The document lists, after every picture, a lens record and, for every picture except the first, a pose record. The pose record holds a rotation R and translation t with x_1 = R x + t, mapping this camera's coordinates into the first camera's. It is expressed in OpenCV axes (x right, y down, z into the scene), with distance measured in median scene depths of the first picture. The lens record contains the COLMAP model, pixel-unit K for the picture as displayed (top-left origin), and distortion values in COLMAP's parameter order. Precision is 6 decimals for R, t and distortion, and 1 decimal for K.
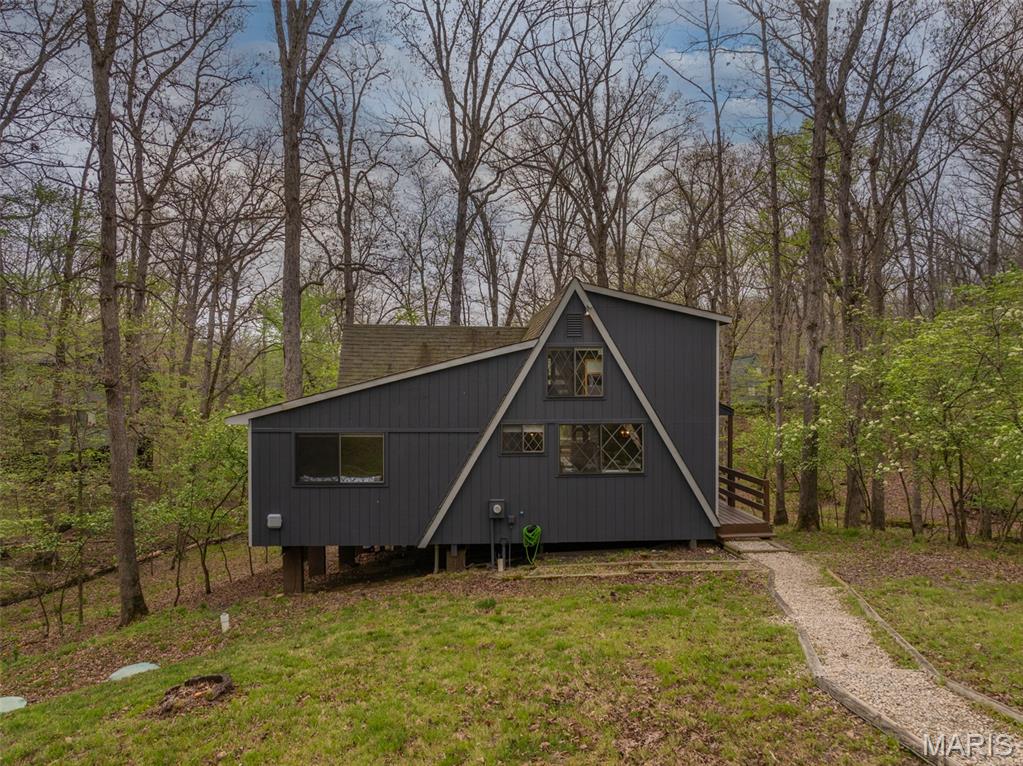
lens RADIAL K [[721.4, 0, 512.2], [0, 721.4, 384.5], [0, 0, 1]] dist [-0.008601, 0.002092]
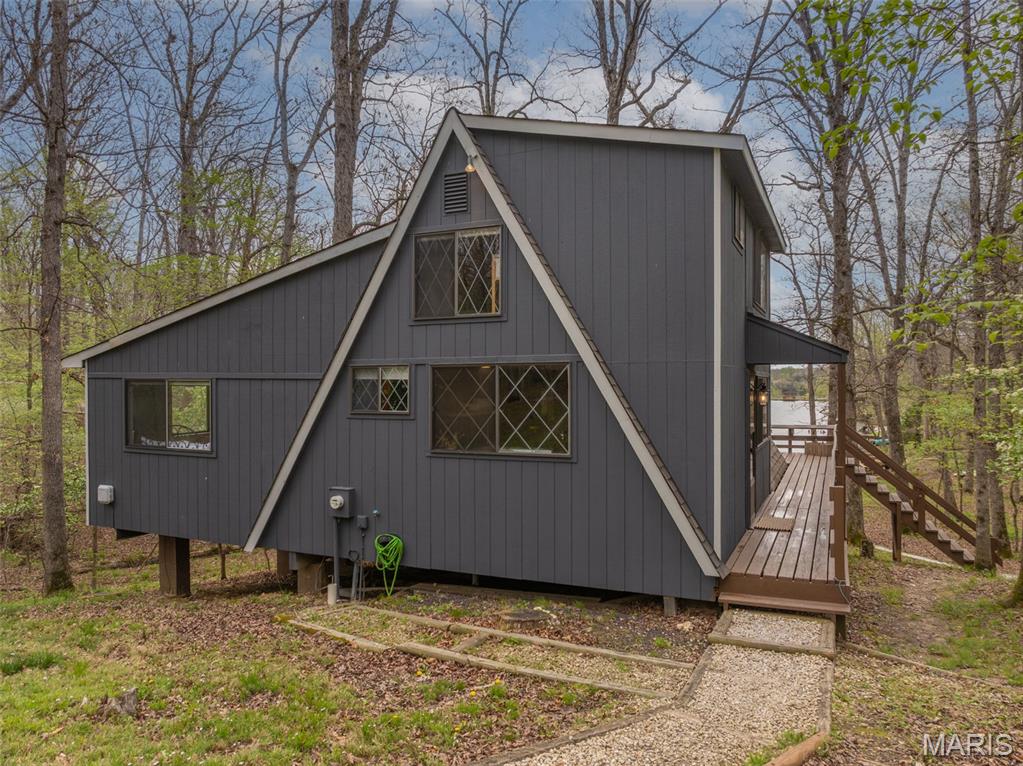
lens RADIAL K [[721.4, 0, 510.4], [0, 721.4, 382.1], [0, 0, 1]] dist [-0.008601, 0.002092]
pose [[0.870875, -0.003321, -0.491494, 0.409369], [0.004563, 0.999989, 0.001329, 0.068462], [0.491484, -0.003401, 0.870880, 0.526863]]
